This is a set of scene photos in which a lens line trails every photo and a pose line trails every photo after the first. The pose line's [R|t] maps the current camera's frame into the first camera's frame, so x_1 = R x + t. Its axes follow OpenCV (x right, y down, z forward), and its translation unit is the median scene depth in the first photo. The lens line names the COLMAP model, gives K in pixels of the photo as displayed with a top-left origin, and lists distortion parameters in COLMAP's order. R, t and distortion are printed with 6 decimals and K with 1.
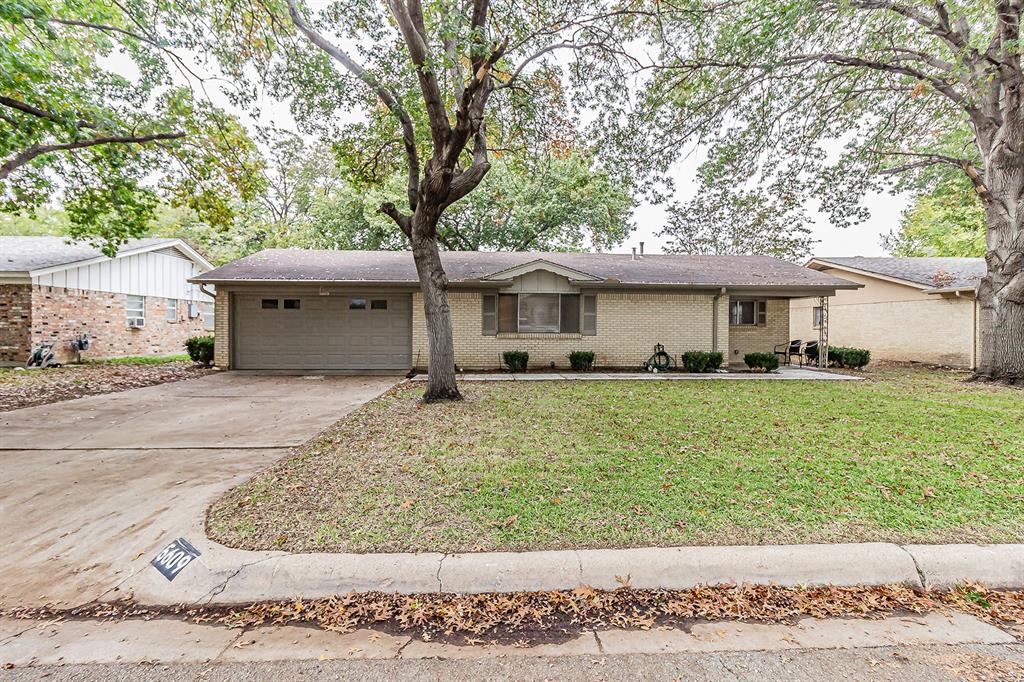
lens RADIAL K [[475.3, 0, 510.1], [0, 475.3, 333.2], [0, 0, 1]] dist [0.003418, -0.002440]
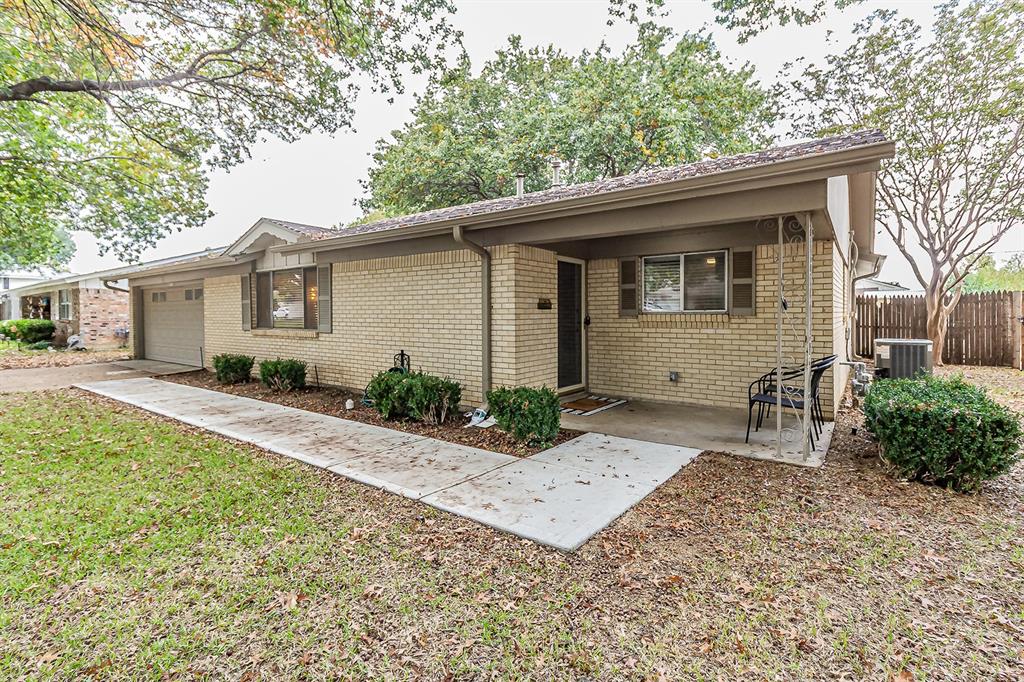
lens RADIAL K [[475.3, 0, 516.9], [0, 475.3, 318.9], [0, 0, 1]] dist [0.003418, -0.002440]
pose [[0.779808, -0.000531, -0.626019, 0.744416], [0.002819, 0.999992, 0.002664, -0.014879], [0.626013, -0.003842, 0.779804, 0.685603]]
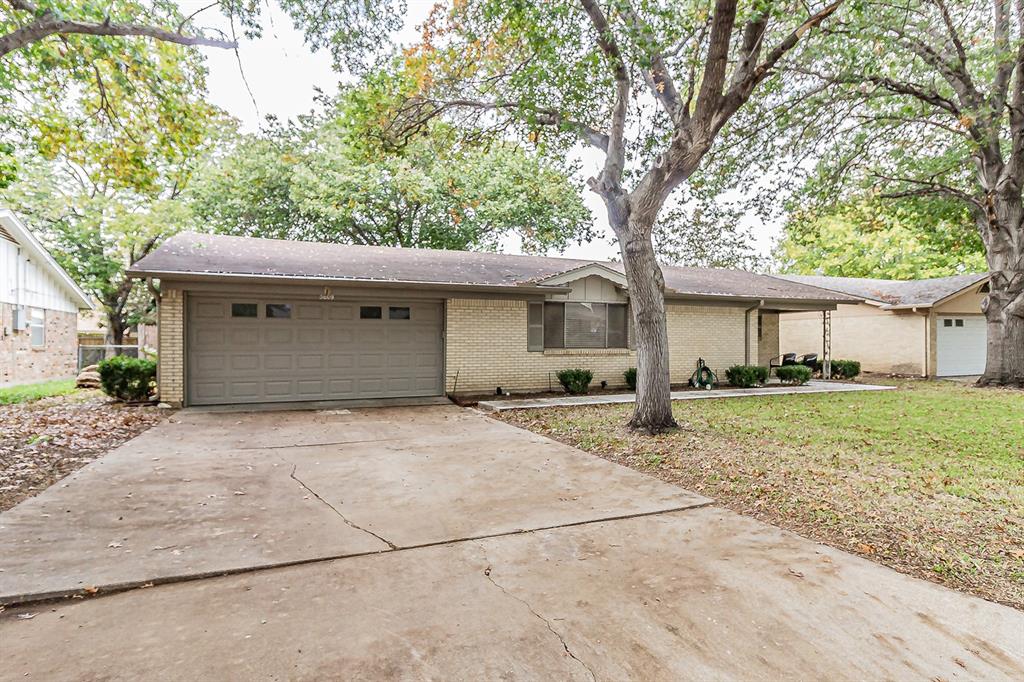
lens RADIAL K [[531.7, 0, 507.8], [0, 531.7, 345.9], [0, 0, 1]] dist [0.004313, 0.000156]
pose [[0.945097, -0.007601, 0.326701, -0.394324], [0.011118, 0.999899, -0.008897, 0.002323], [-0.326600, 0.012041, 0.945086, 0.134270]]
